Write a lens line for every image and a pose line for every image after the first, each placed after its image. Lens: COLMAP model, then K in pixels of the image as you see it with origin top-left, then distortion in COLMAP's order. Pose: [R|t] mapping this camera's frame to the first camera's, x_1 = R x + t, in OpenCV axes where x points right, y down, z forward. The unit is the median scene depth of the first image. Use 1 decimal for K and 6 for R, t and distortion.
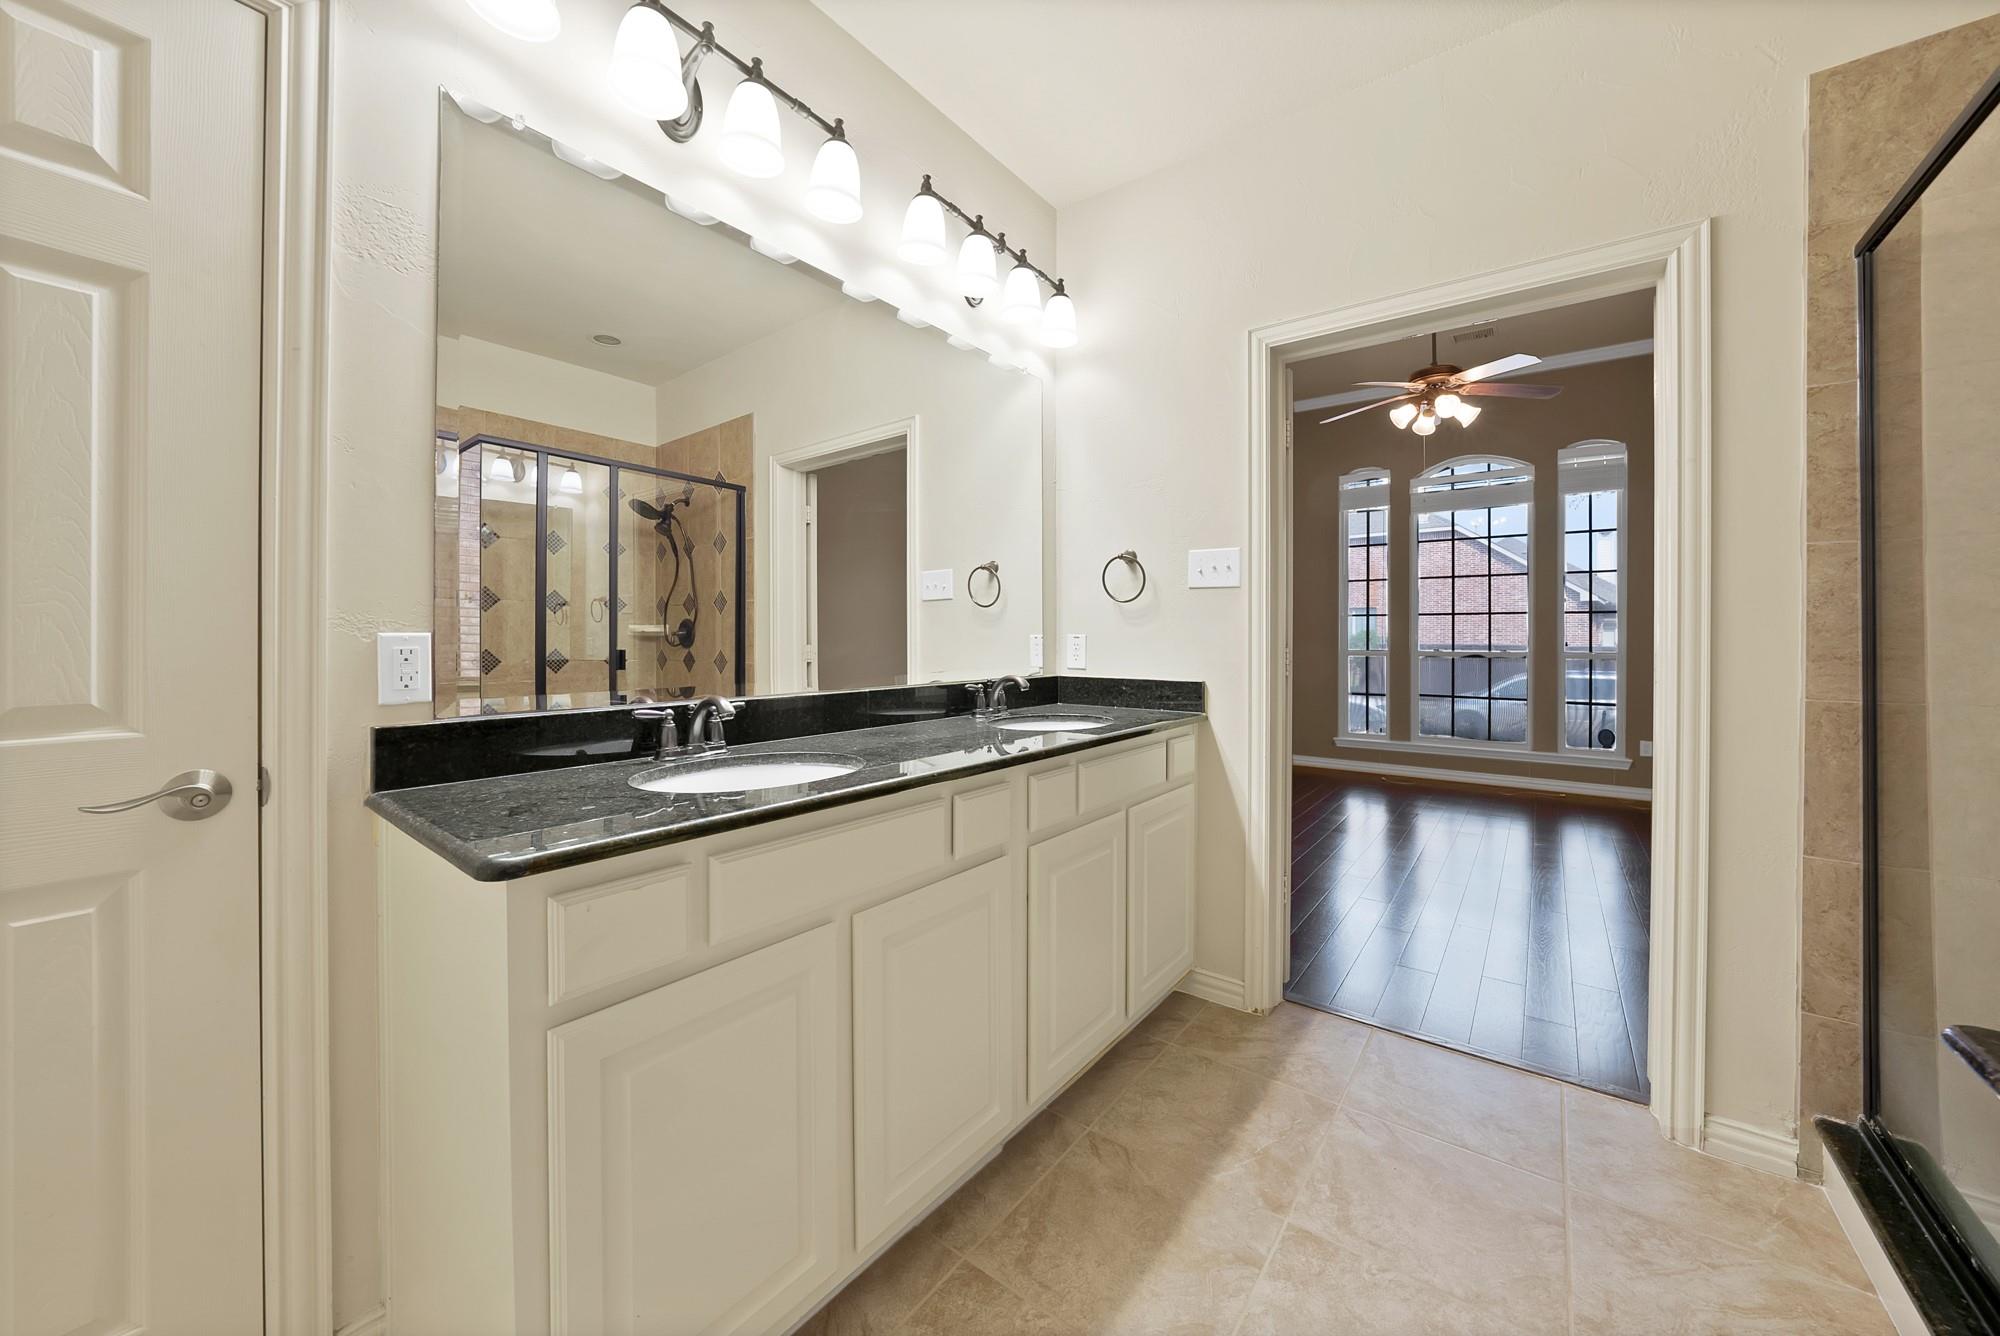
lens RADIAL K [[748.1, 0, 989.0], [0, 748.1, 637.3], [0, 0, 1]] dist [-0.028260, 0.006912]
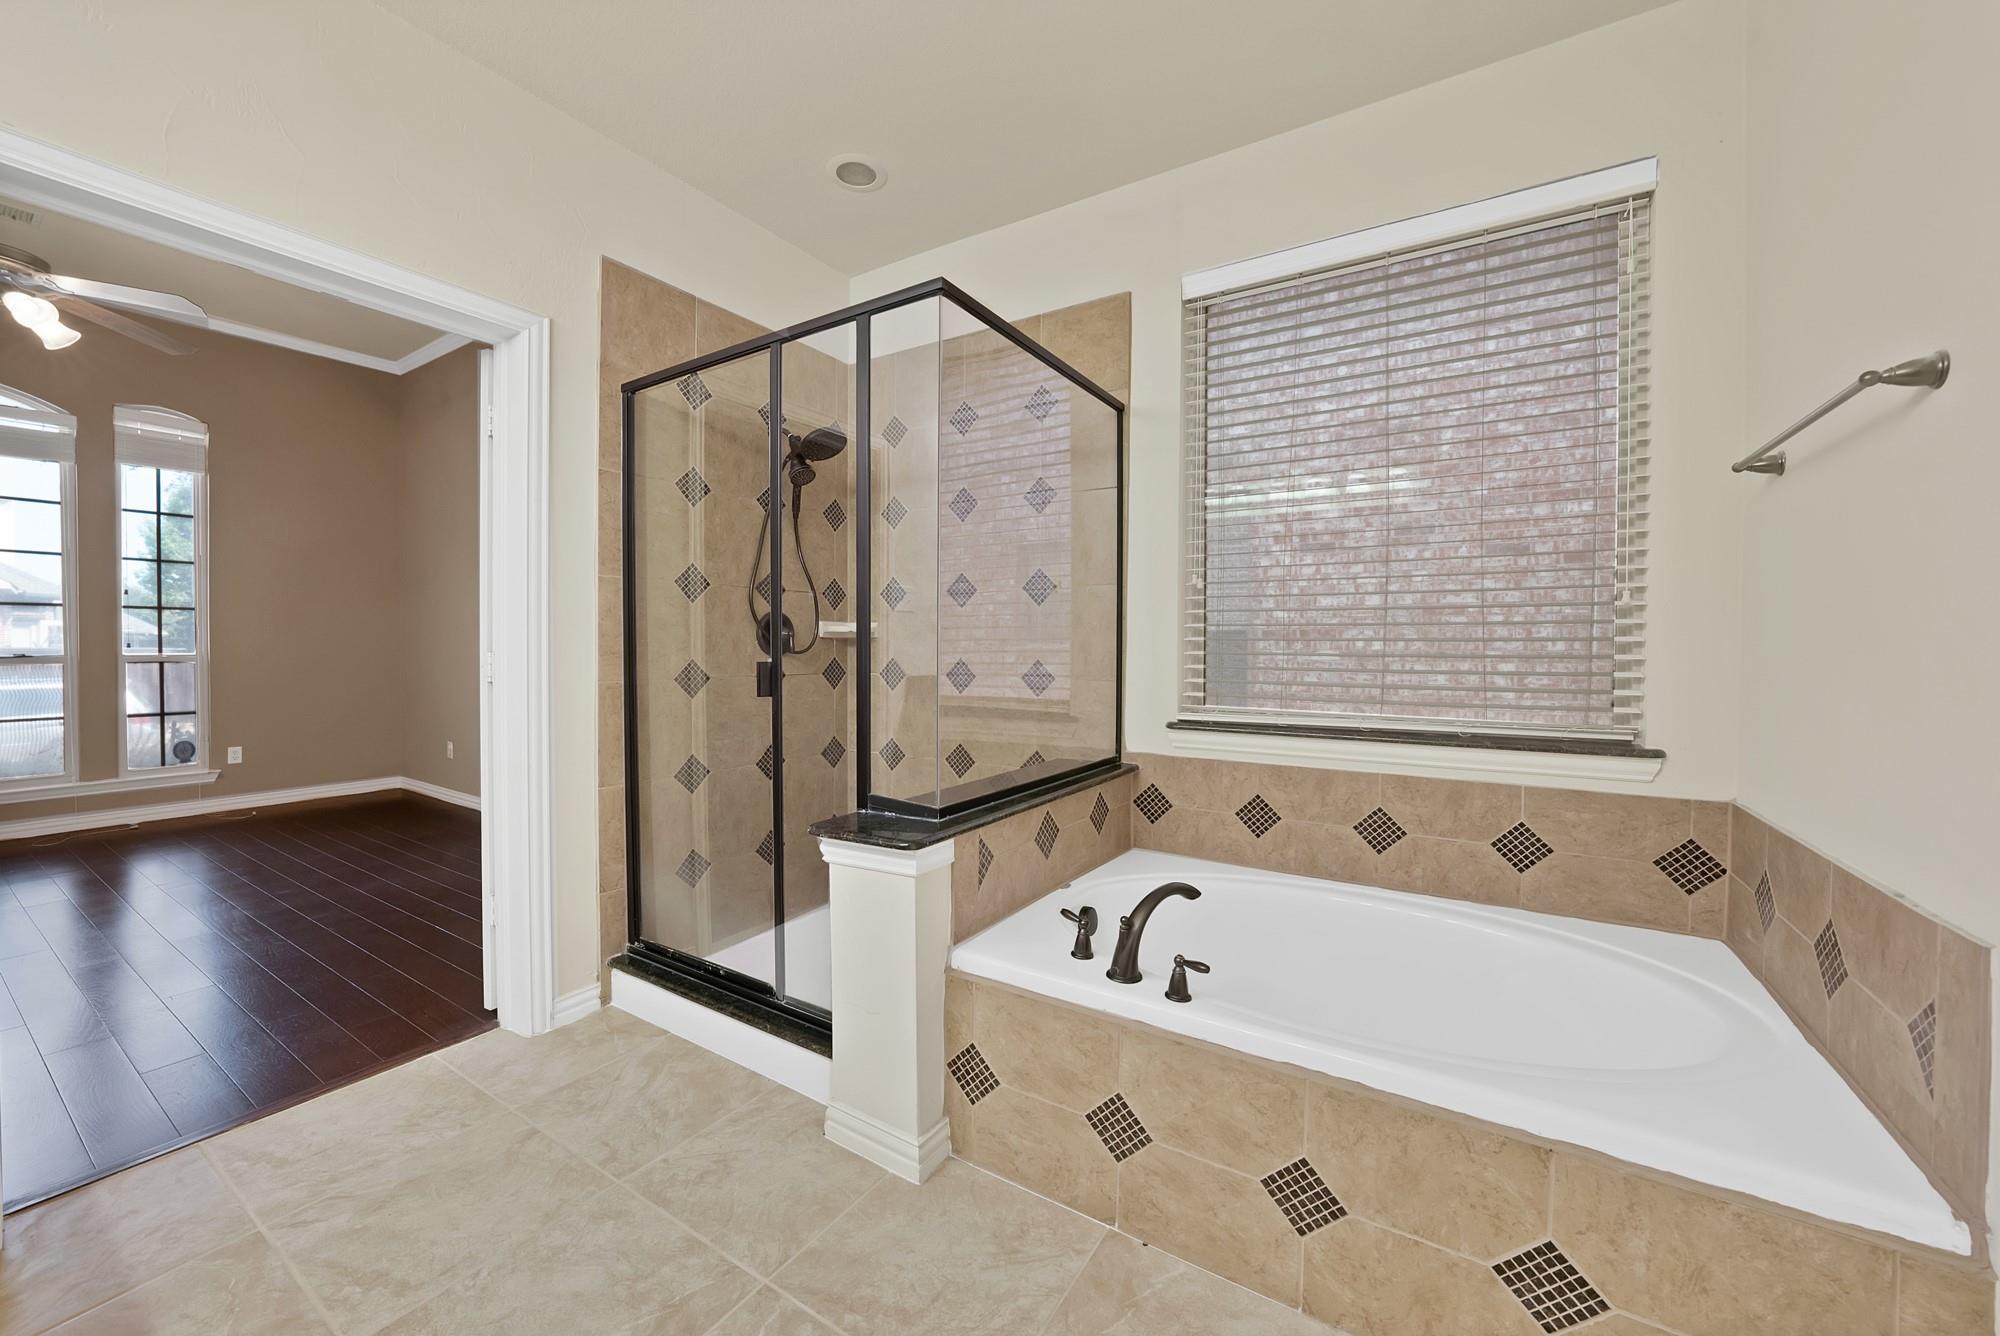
lens RADIAL K [[743.1, 0, 1004.8], [0, 743.1, 658.3], [0, 0, 1]] dist [-0.031168, 0.008710]
pose [[-0.104004, -0.022526, 0.994322, -0.312926], [-0.005793, 0.999740, 0.022043, 0.000244], [-0.994560, -0.003468, -0.104107, 0.247108]]
